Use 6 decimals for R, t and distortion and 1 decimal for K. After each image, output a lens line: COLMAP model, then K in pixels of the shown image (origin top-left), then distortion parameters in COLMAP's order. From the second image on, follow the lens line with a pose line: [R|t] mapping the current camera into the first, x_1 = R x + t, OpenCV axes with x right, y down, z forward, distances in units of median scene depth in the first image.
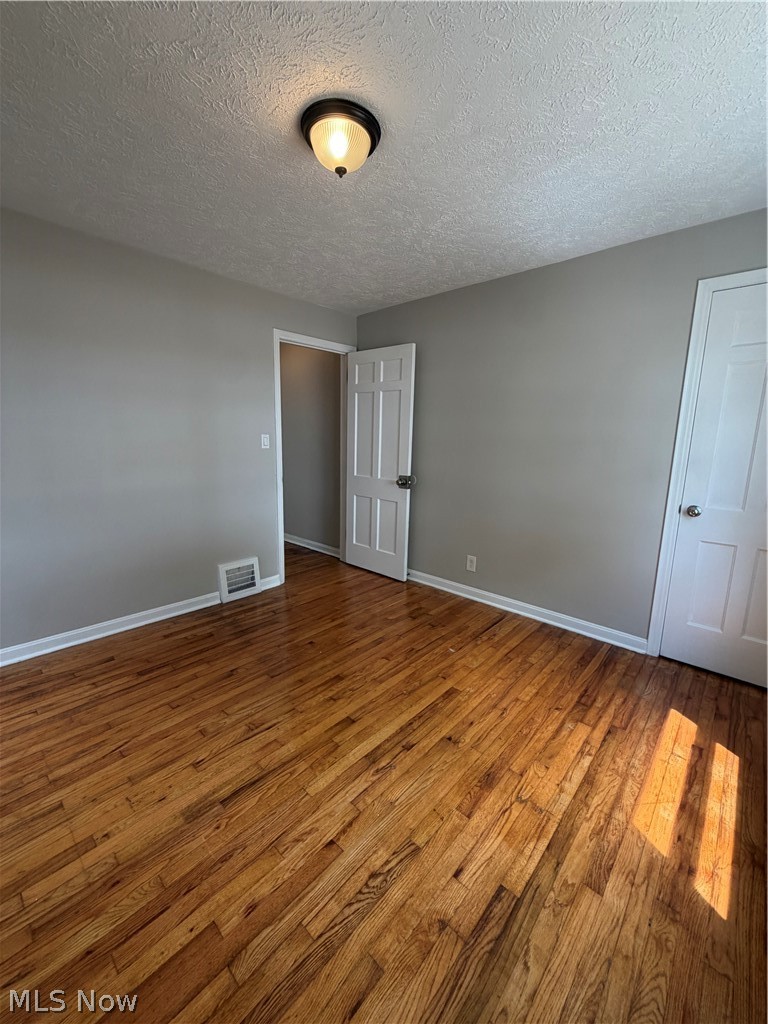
lens RADIAL K [[408.2, 0, 383.0], [0, 408.2, 508.6], [0, 0, 1]] dist [0.000248, 0.000317]
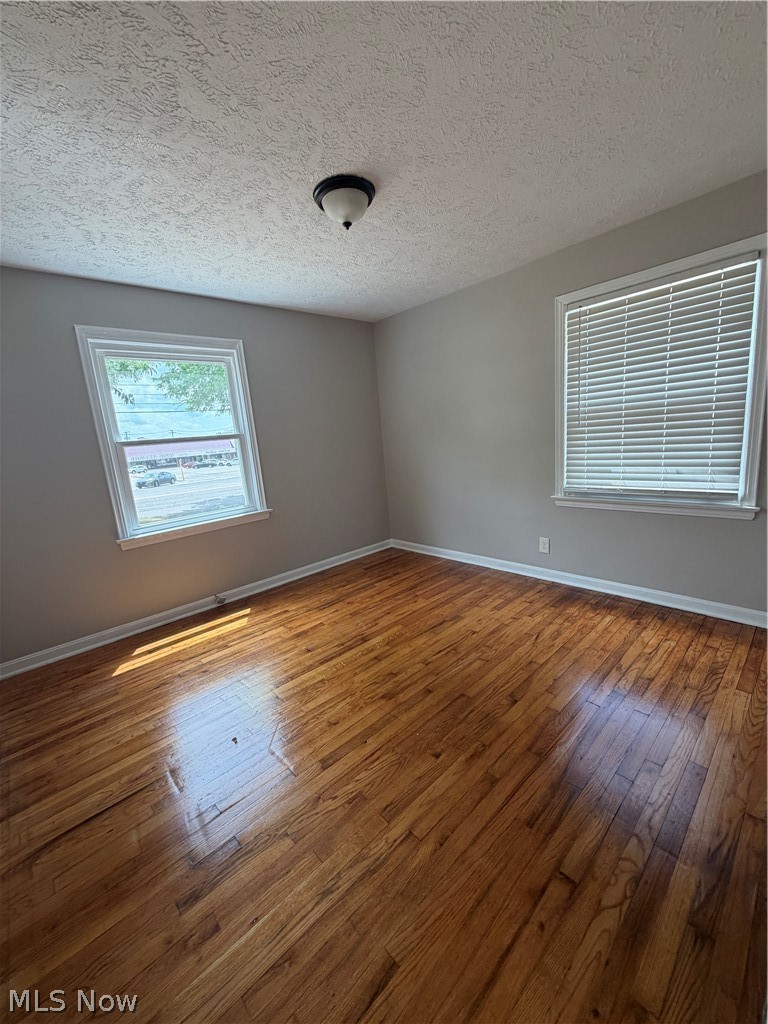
lens RADIAL K [[408.2, 0, 383.0], [0, 408.2, 508.6], [0, 0, 1]] dist [0.000248, 0.000317]
pose [[-0.994695, 0.045934, 0.092040, -0.261668], [0.075906, 0.931636, 0.355377, -0.402418], [-0.069424, 0.360478, -0.930180, 2.255873]]
